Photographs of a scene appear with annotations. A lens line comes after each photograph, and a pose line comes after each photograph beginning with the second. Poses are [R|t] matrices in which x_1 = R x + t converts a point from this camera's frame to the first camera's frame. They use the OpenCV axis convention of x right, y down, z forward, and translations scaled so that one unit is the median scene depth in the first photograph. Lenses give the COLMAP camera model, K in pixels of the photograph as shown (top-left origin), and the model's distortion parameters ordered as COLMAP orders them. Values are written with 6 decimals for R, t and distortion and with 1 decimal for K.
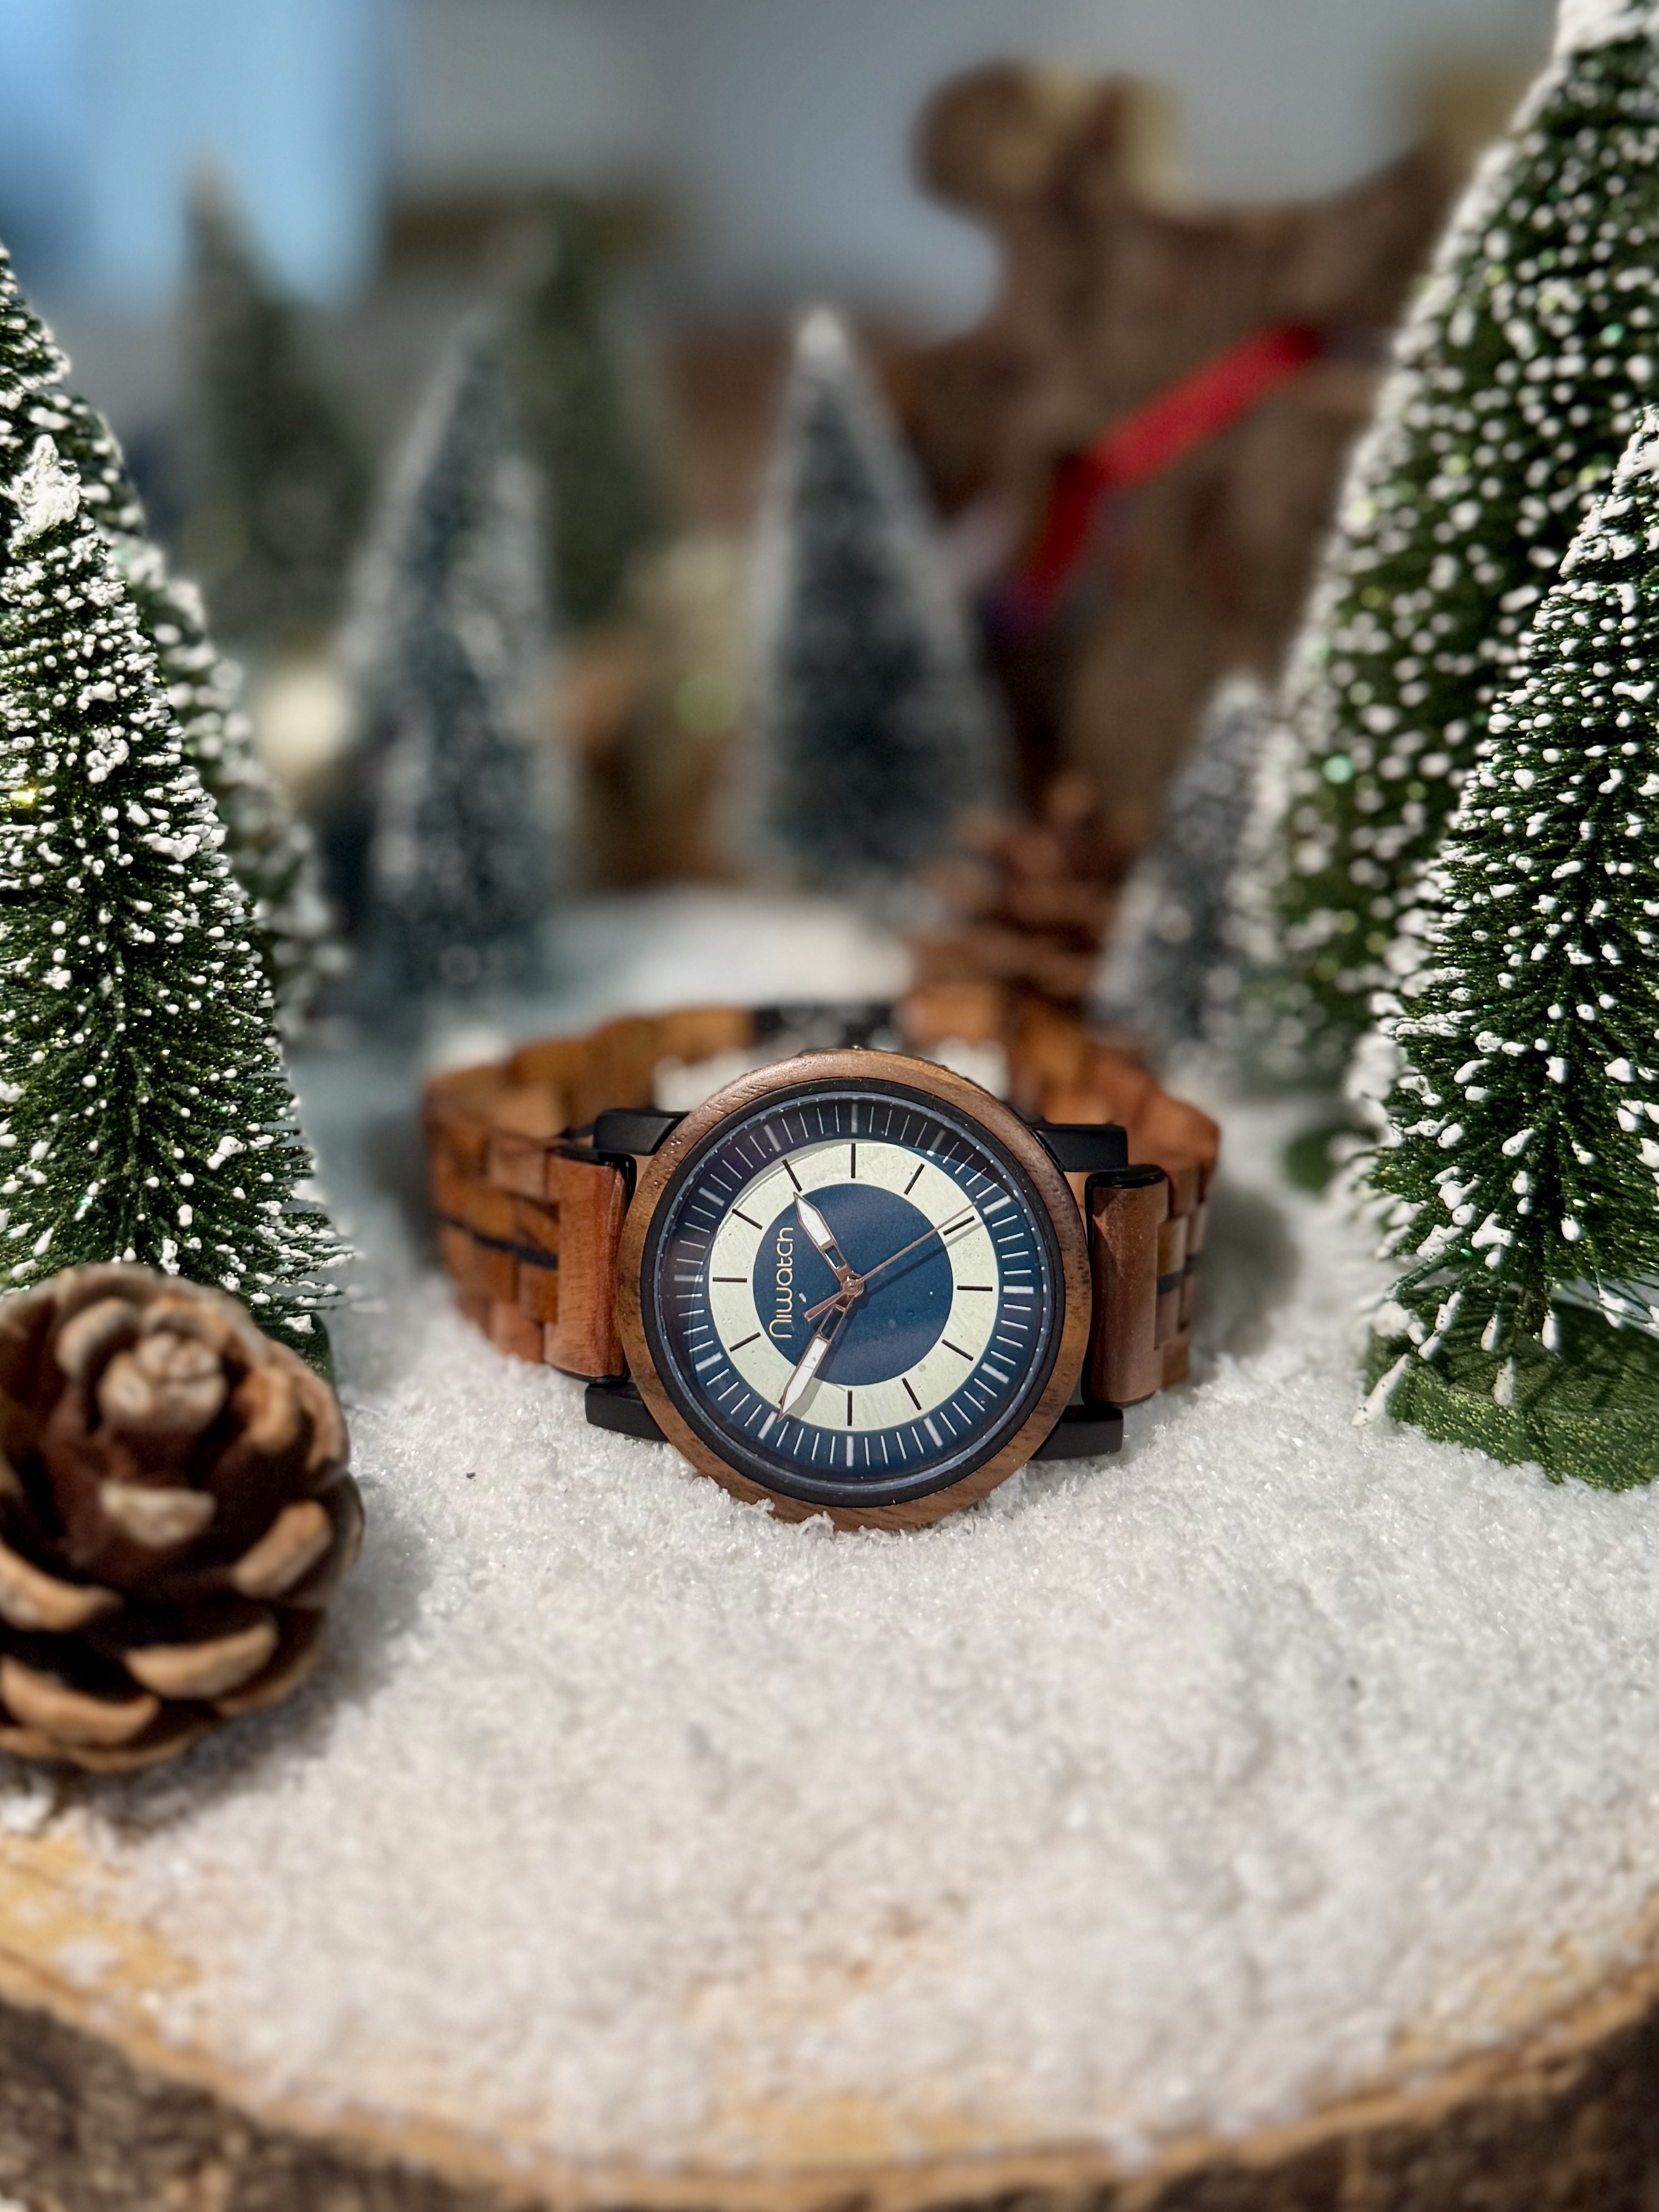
lens RADIAL K [[1868.9, 0, 829.5], [0, 1868.9, 1106.0], [0, 0, 1]] dist [-0.247817, 0.144002]
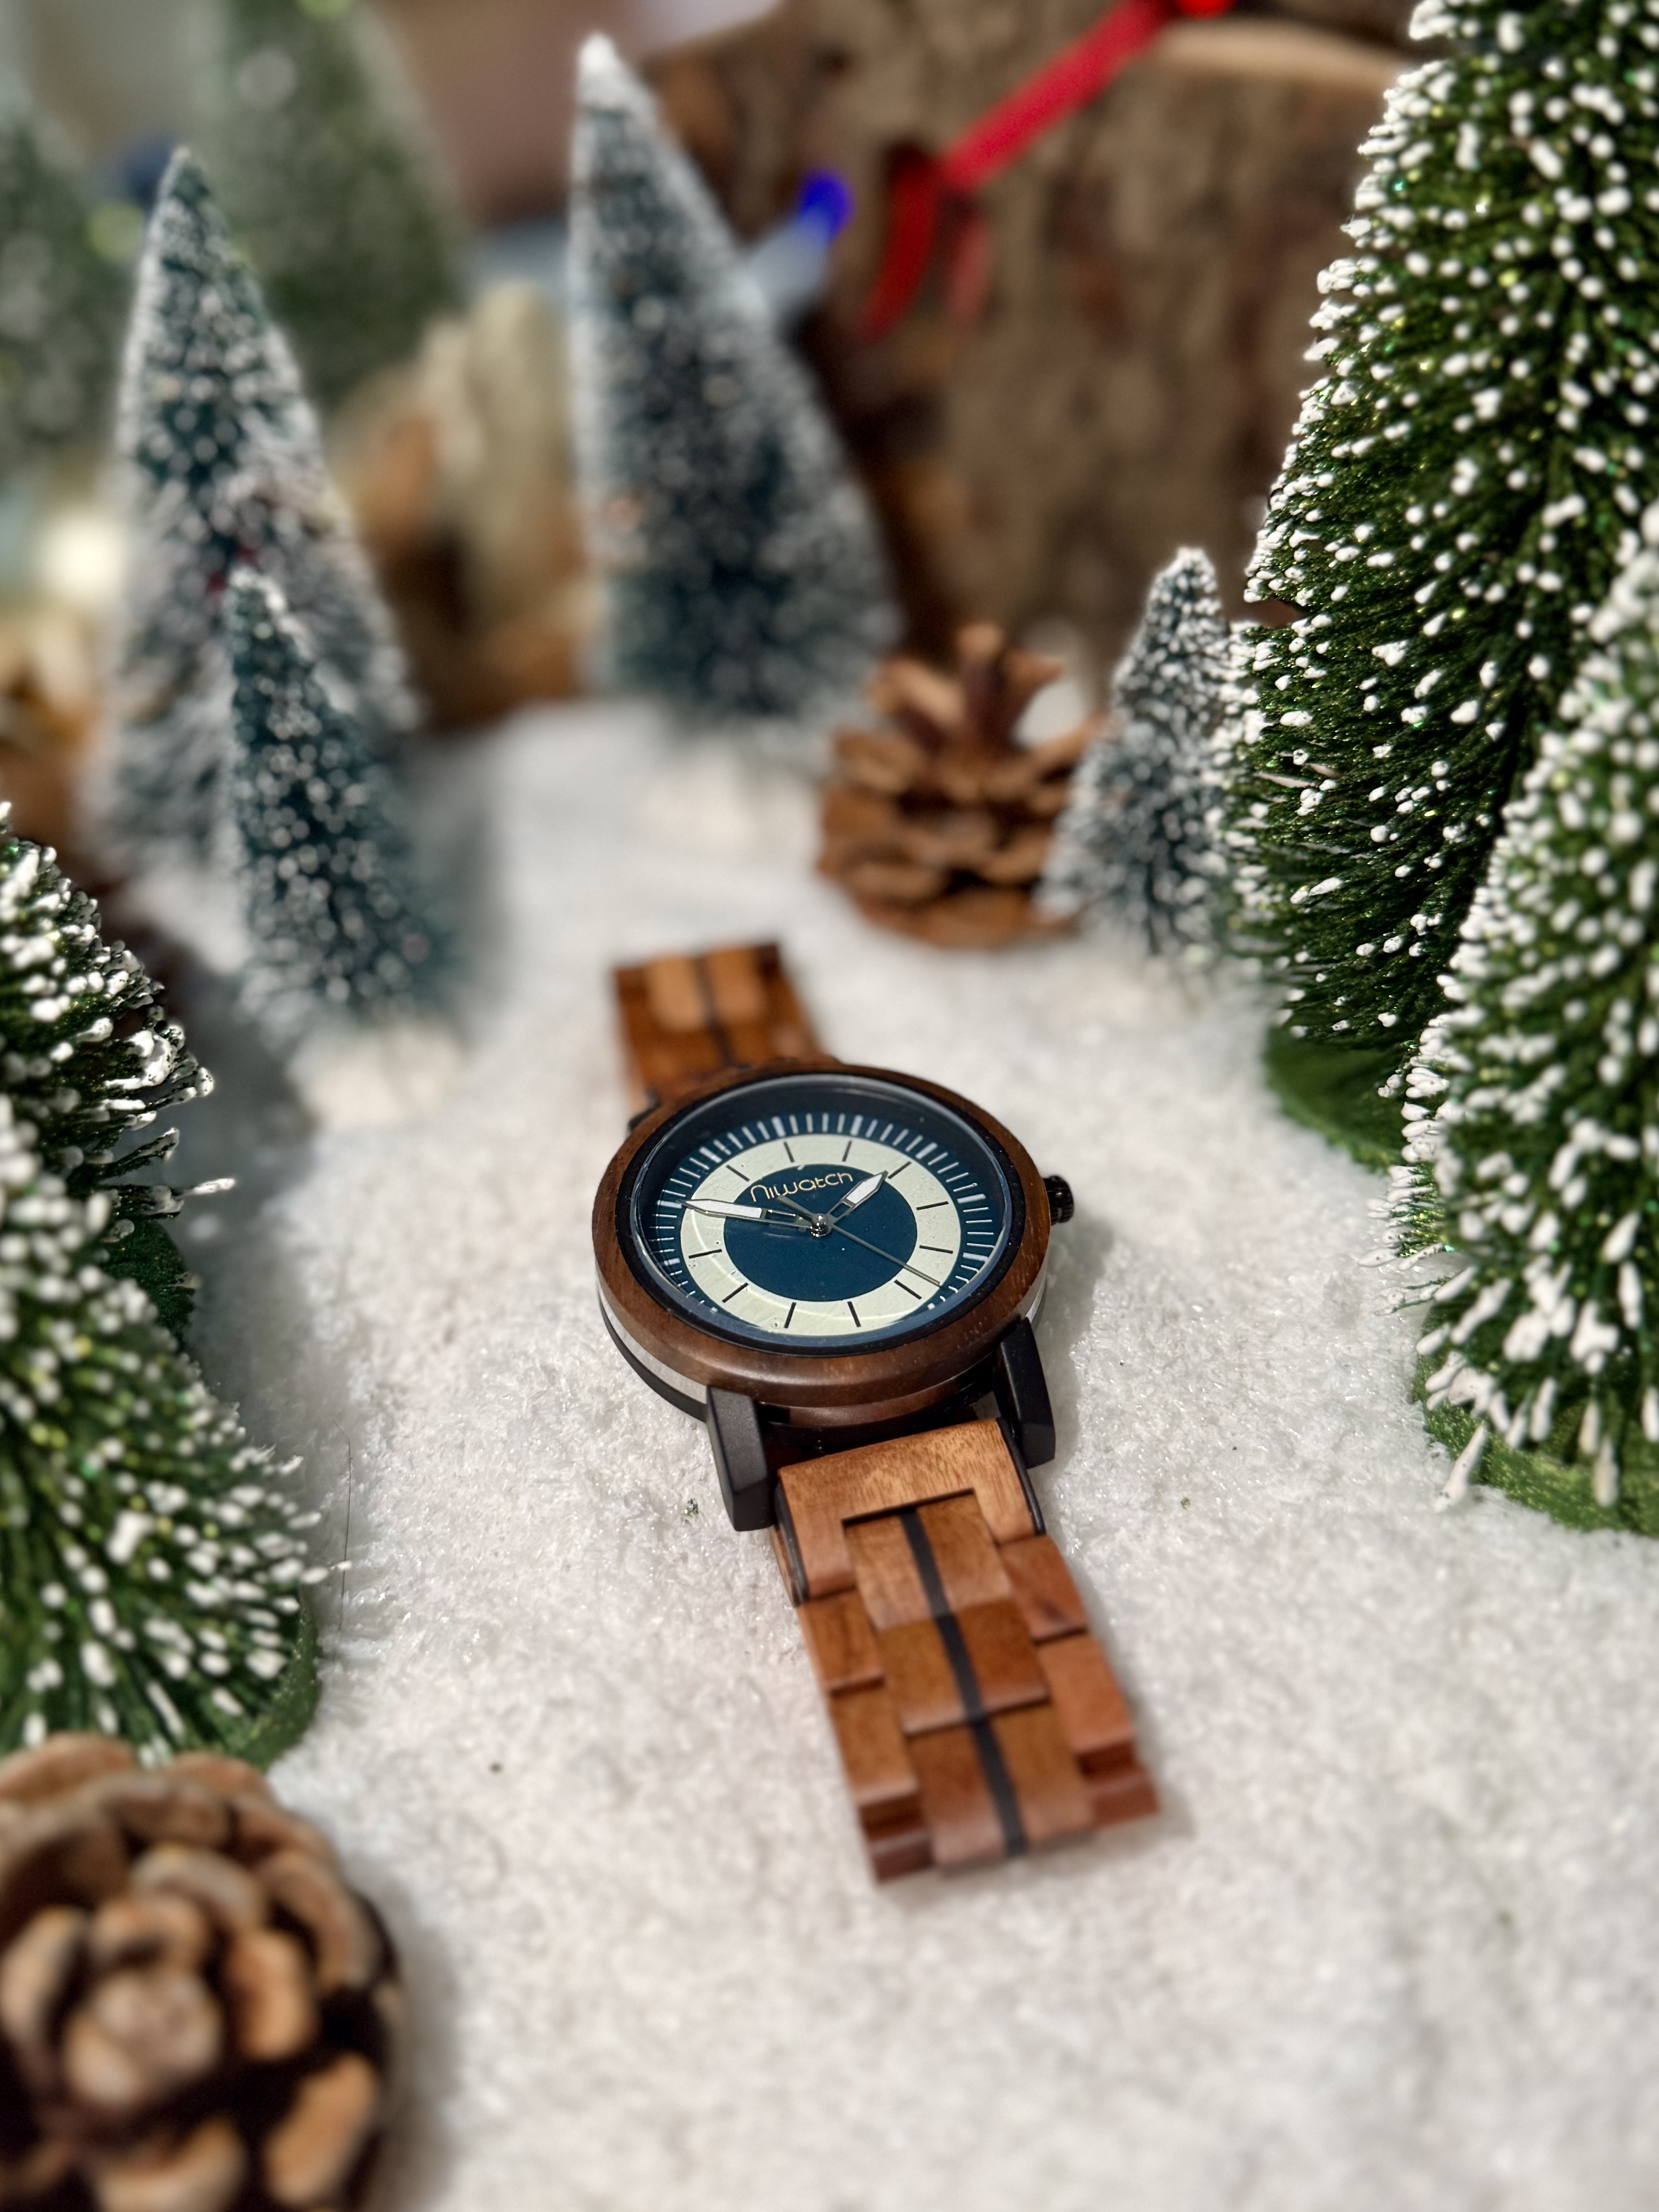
lens RADIAL K [[1868.6, 0, 829.5], [0, 1868.6, 1106.0], [0, 0, 1]] dist [-0.247817, 0.144002]
pose [[0.987473, -0.144367, 0.063688, -0.036823], [0.126395, 0.965320, 0.228434, -0.247362], [-0.094457, -0.217522, 0.971474, 0.182830]]
